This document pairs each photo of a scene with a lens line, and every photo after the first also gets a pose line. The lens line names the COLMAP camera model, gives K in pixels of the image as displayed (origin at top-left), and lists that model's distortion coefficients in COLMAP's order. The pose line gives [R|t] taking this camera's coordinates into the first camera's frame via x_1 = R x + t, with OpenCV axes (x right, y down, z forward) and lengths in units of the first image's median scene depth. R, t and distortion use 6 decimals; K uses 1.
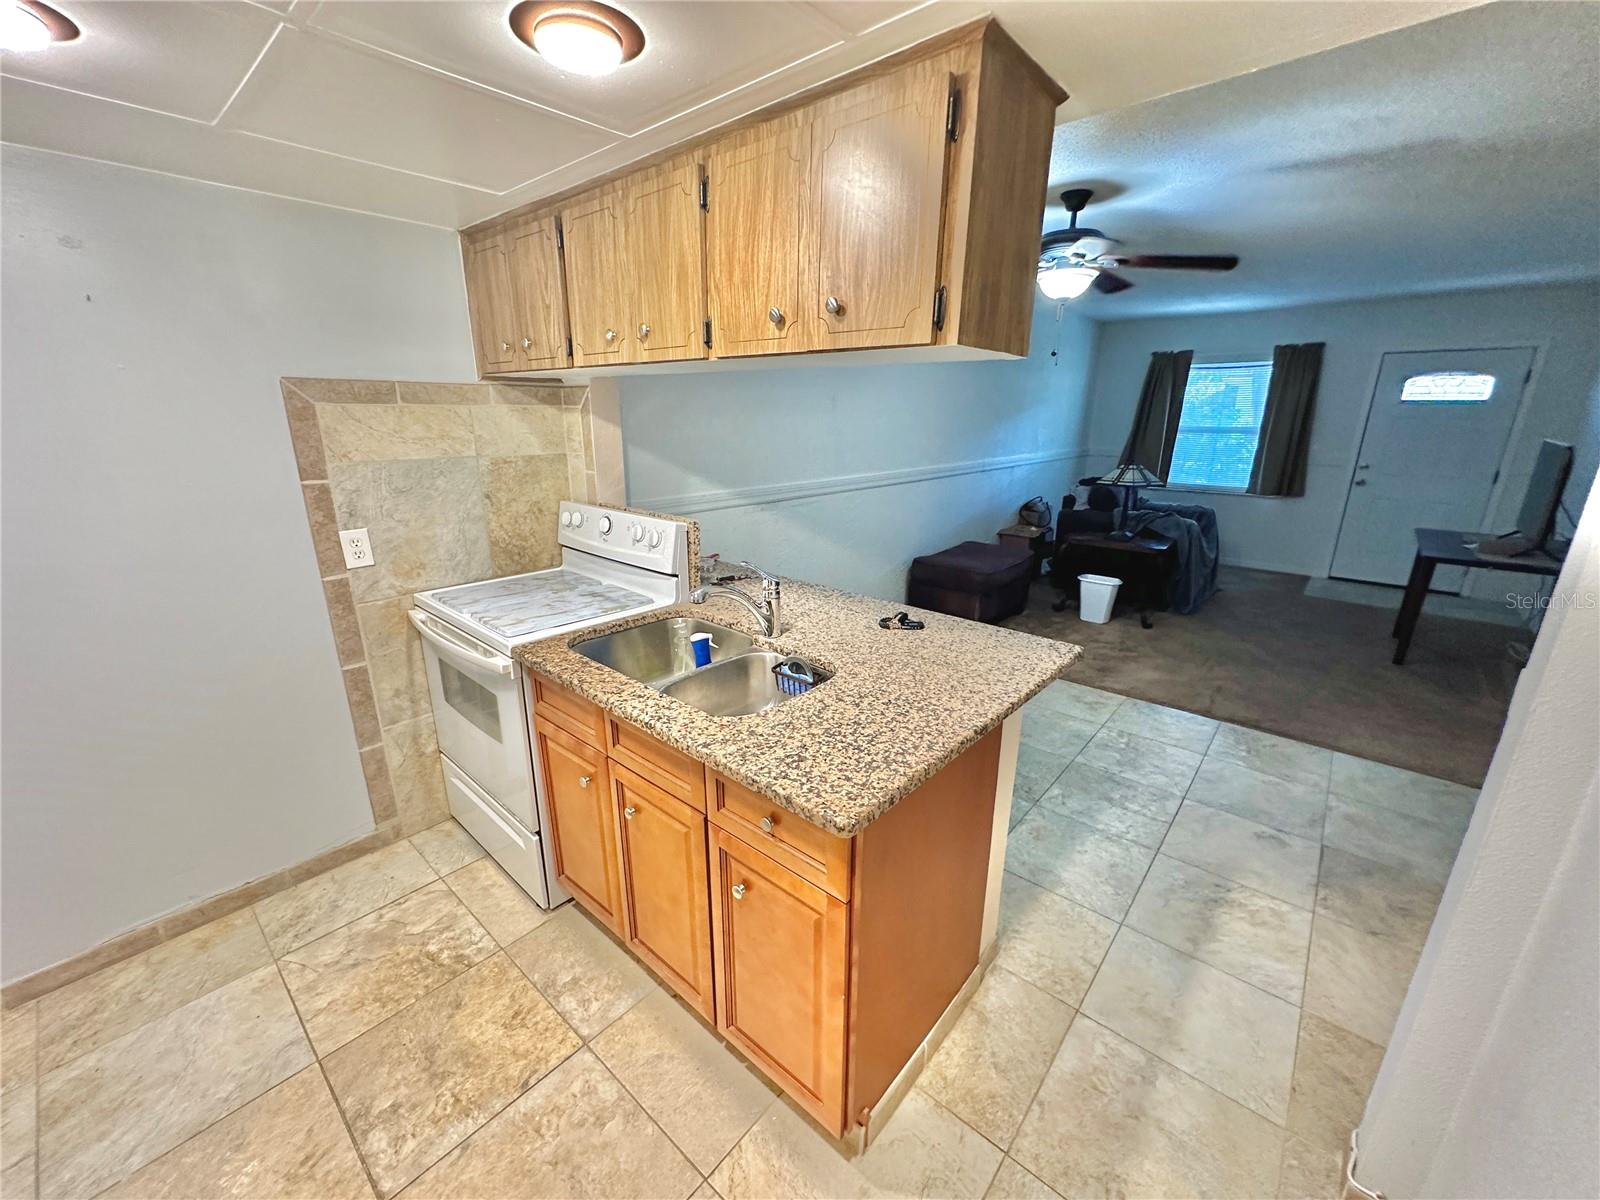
lens RADIAL K [[639.3, 0, 802.7], [0, 639.3, 602.4], [0, 0, 1]] dist [-0.003552, 0.001248]
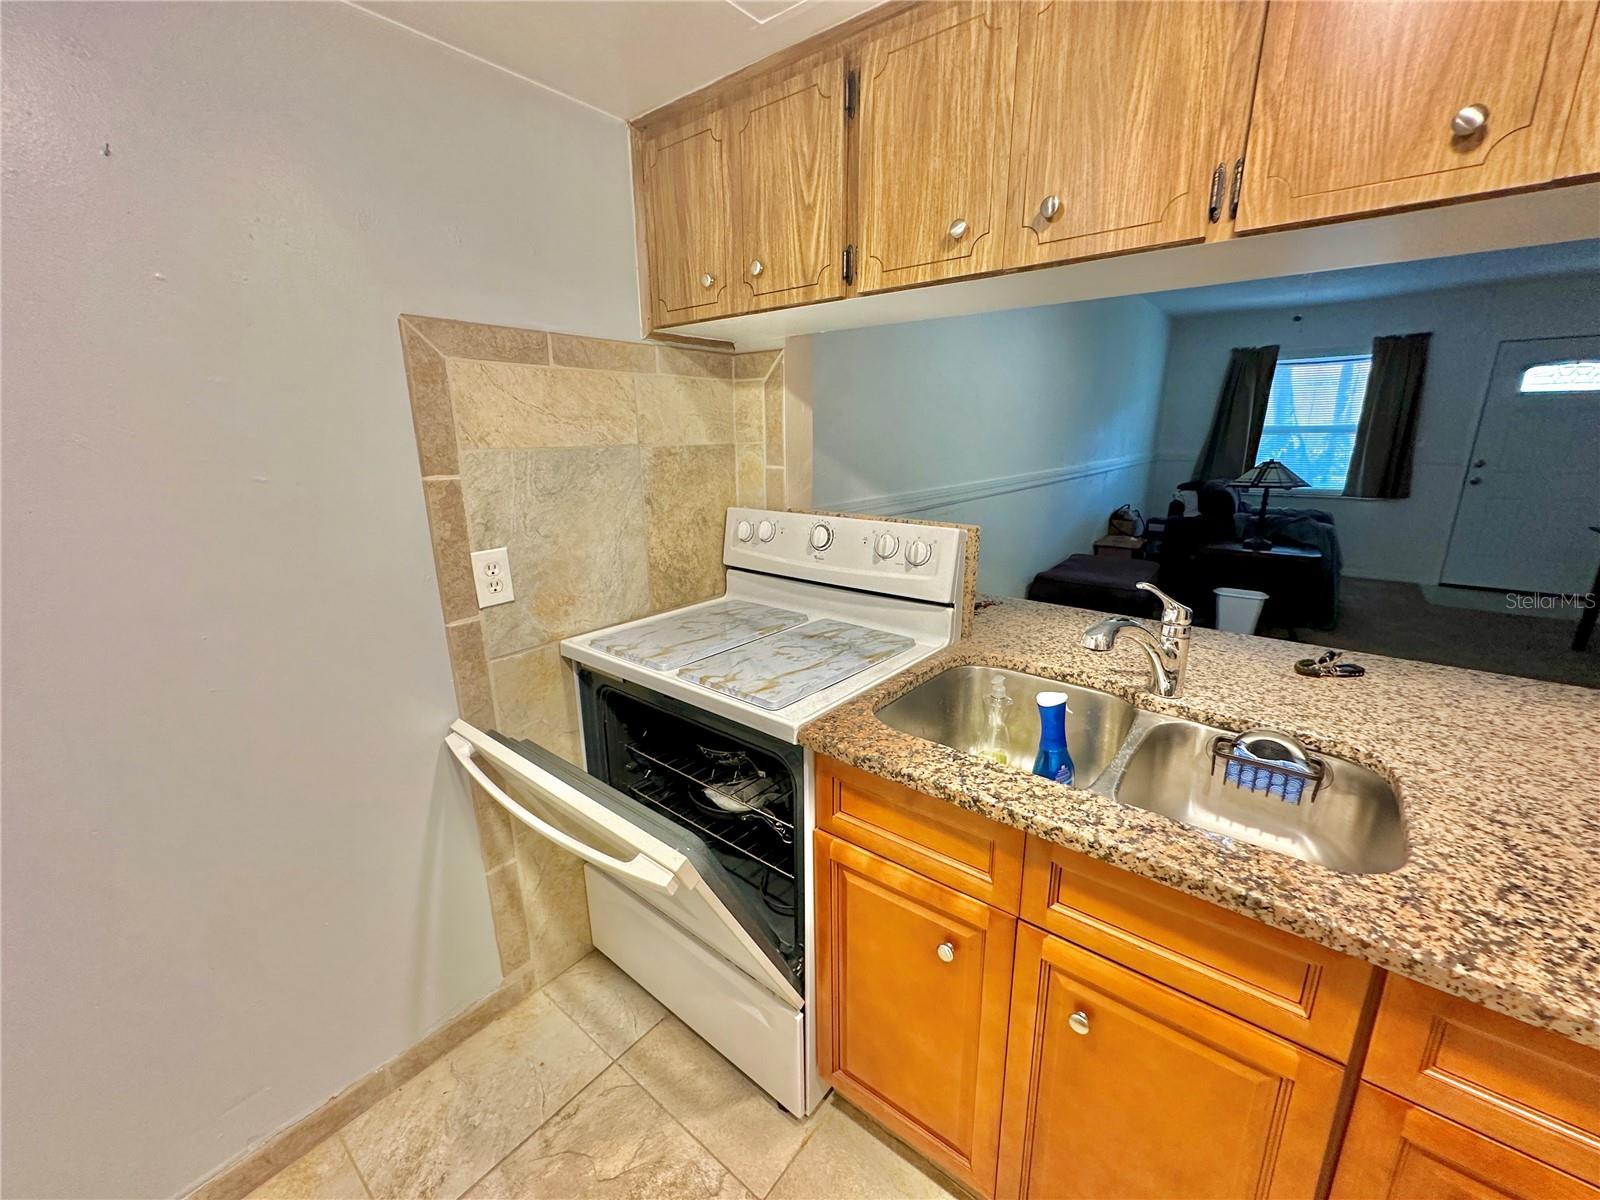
lens RADIAL K [[639.3, 0, 797.6], [0, 639.3, 602.6], [0, 0, 1]] dist [-0.003552, 0.001248]
pose [[0.999035, -0.025850, 0.035508, -0.408095], [0.026937, 0.999173, -0.030459, -0.029248], [-0.034691, 0.031386, 0.998905, 0.321012]]
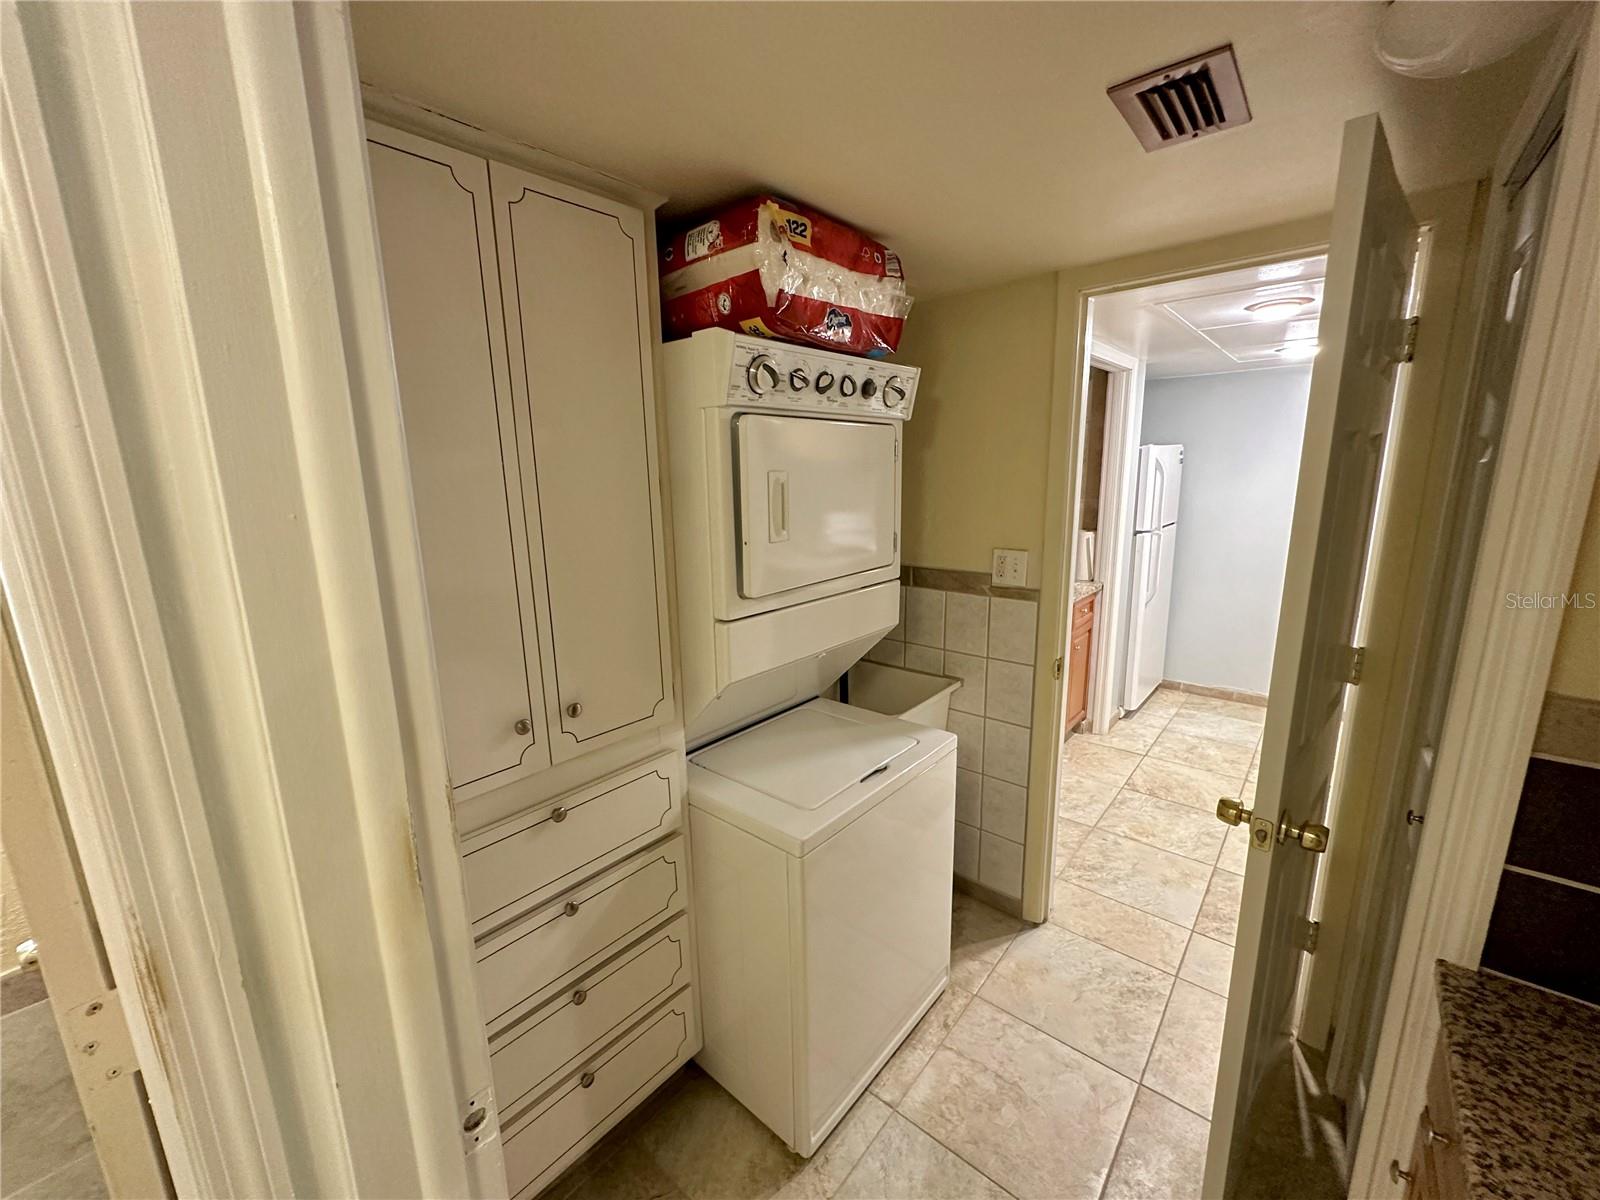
lens RADIAL K [[639.3, 0, 798.2], [0, 639.3, 604.3], [0, 0, 1]] dist [-0.003552, 0.001248]
pose [[0.003546, 0.204906, -0.978775, 1.014541], [-0.269337, 0.942807, 0.196400, 0.174341], [0.963039, 0.262924, 0.058532, -0.624498]]
